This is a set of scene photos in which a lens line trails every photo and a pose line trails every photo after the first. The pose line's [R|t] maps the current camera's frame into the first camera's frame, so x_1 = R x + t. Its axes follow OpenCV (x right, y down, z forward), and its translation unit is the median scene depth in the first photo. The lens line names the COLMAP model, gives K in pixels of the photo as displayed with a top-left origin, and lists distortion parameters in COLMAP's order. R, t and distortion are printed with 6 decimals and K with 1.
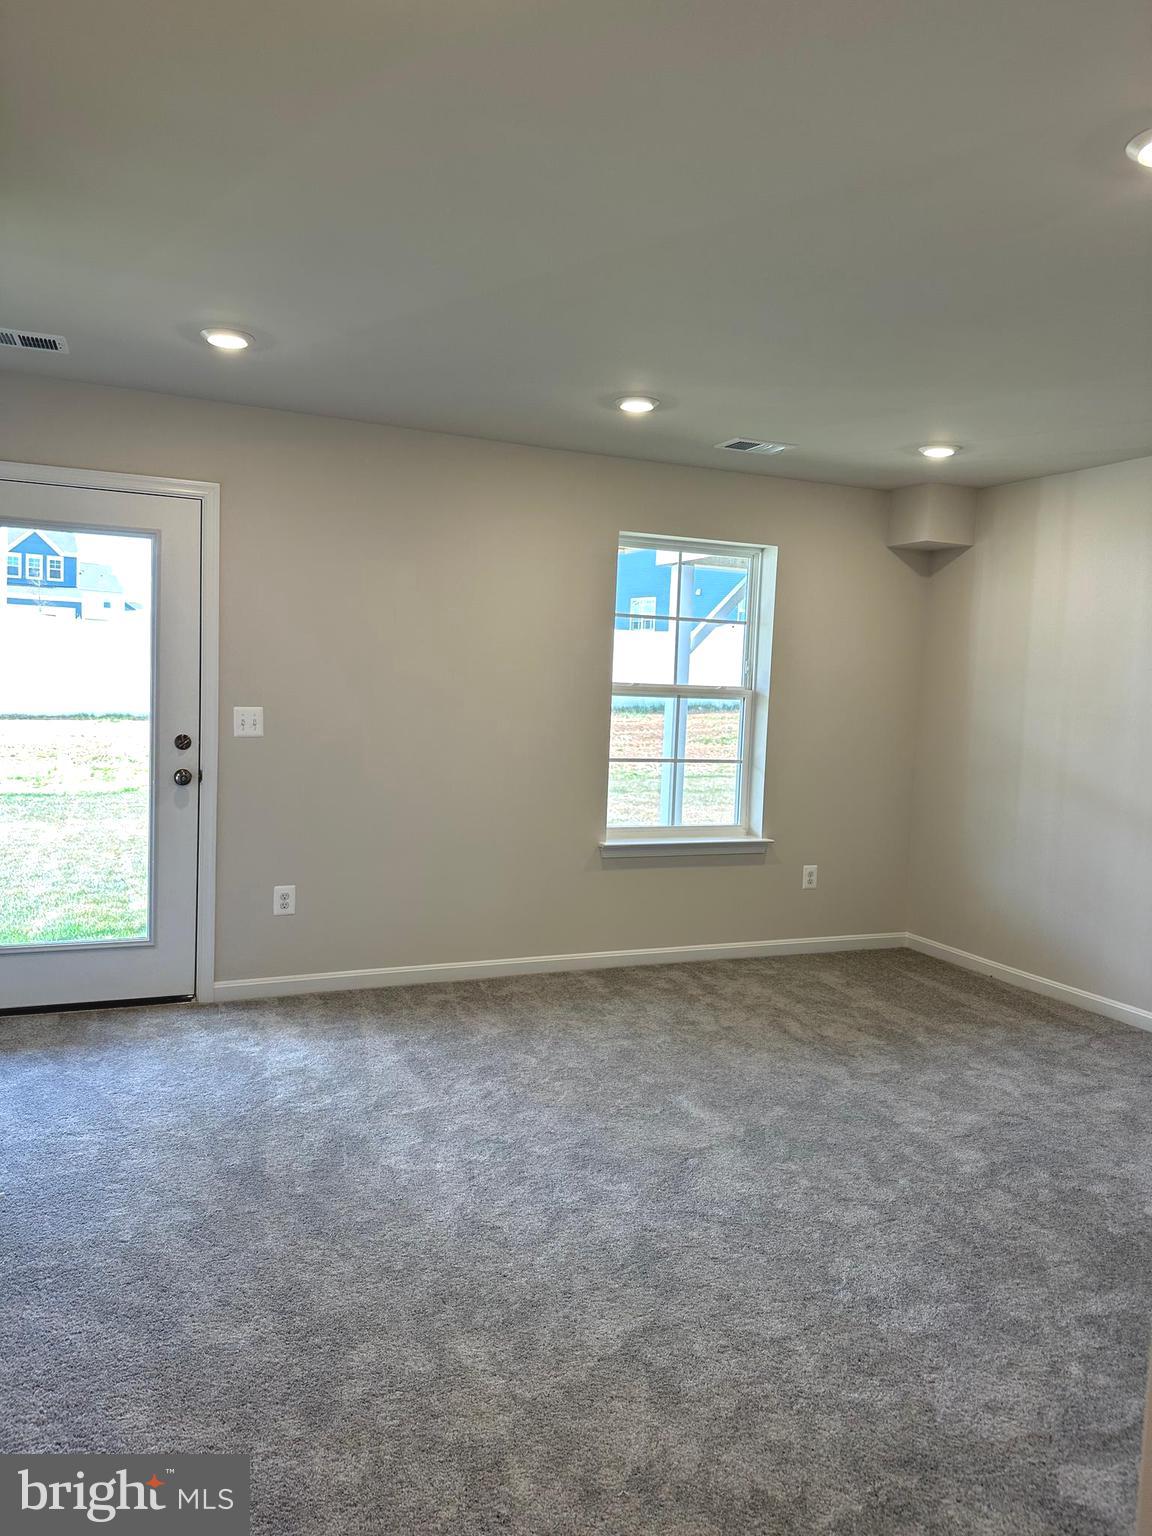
lens RADIAL K [[1073.6, 0, 576.4], [0, 1073.6, 763.6], [0, 0, 1]] dist [0.046861, -0.051336]
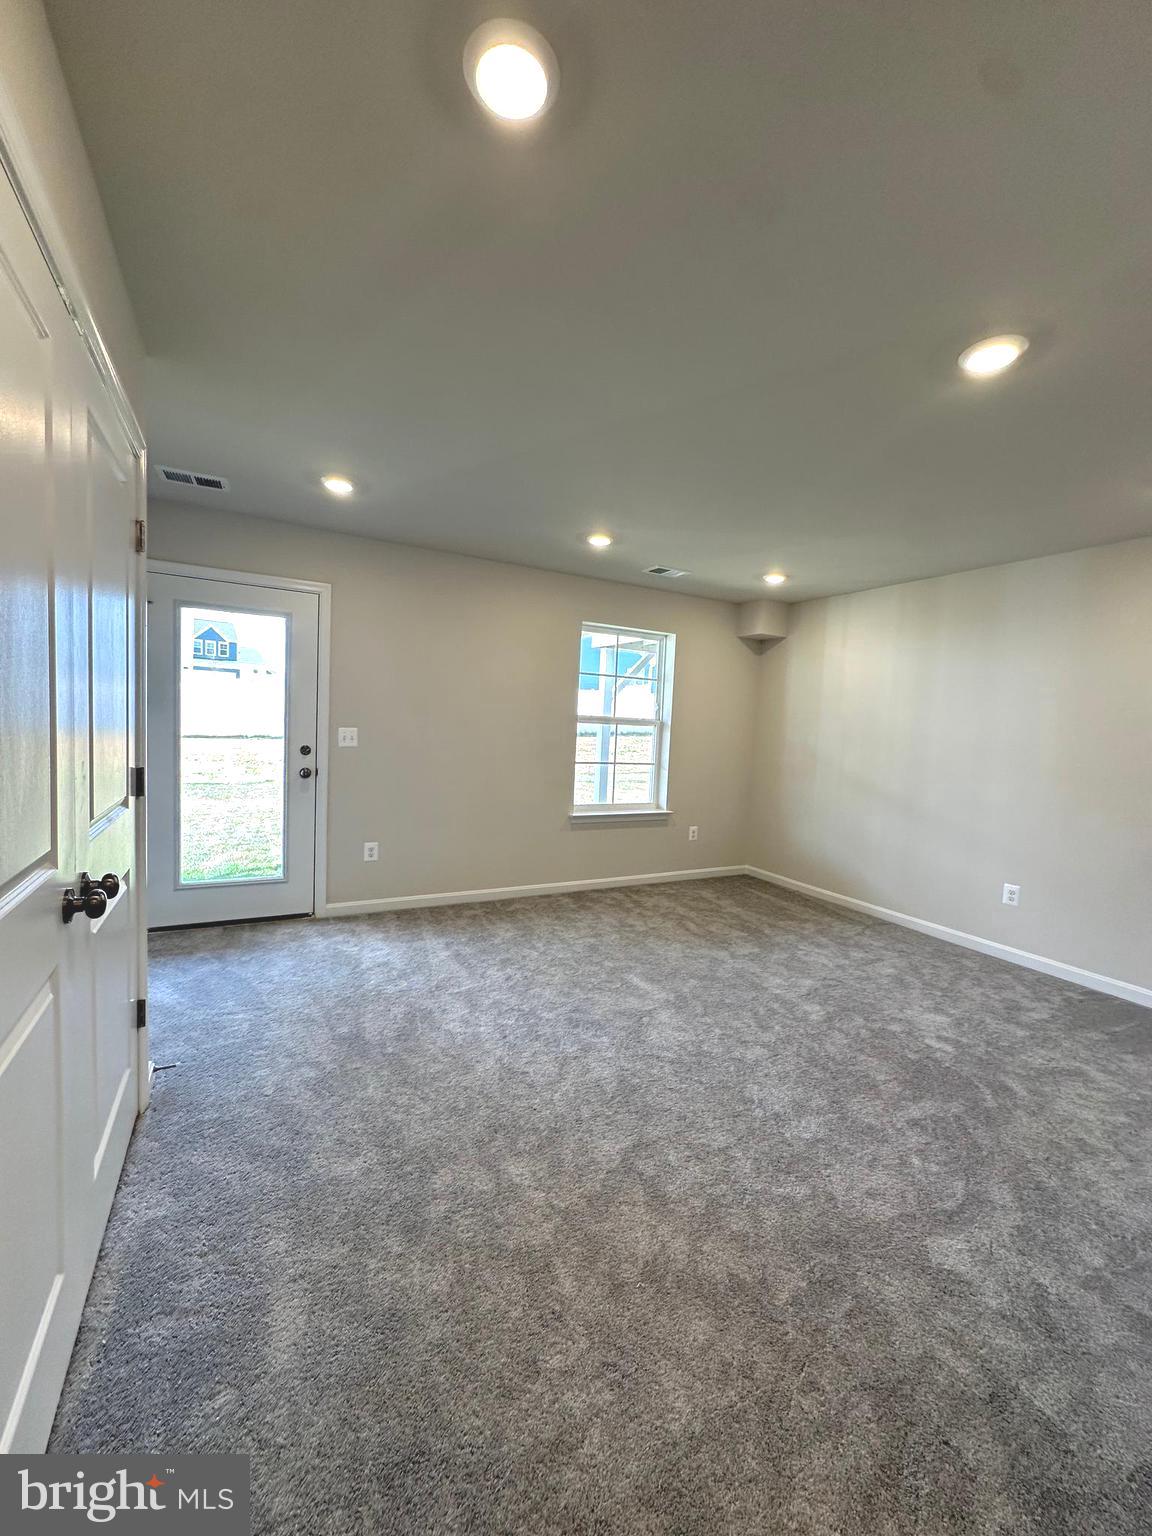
lens RADIAL K [[612.7, 0, 586.1], [0, 612.7, 766.7], [0, 0, 1]] dist [-0.002112, 0.000440]
pose [[0.996322, 0.001941, 0.085663, -0.046865], [-0.002012, 0.999998, 0.000735, 0.002493], [-0.085661, -0.000904, 0.996324, 0.109358]]
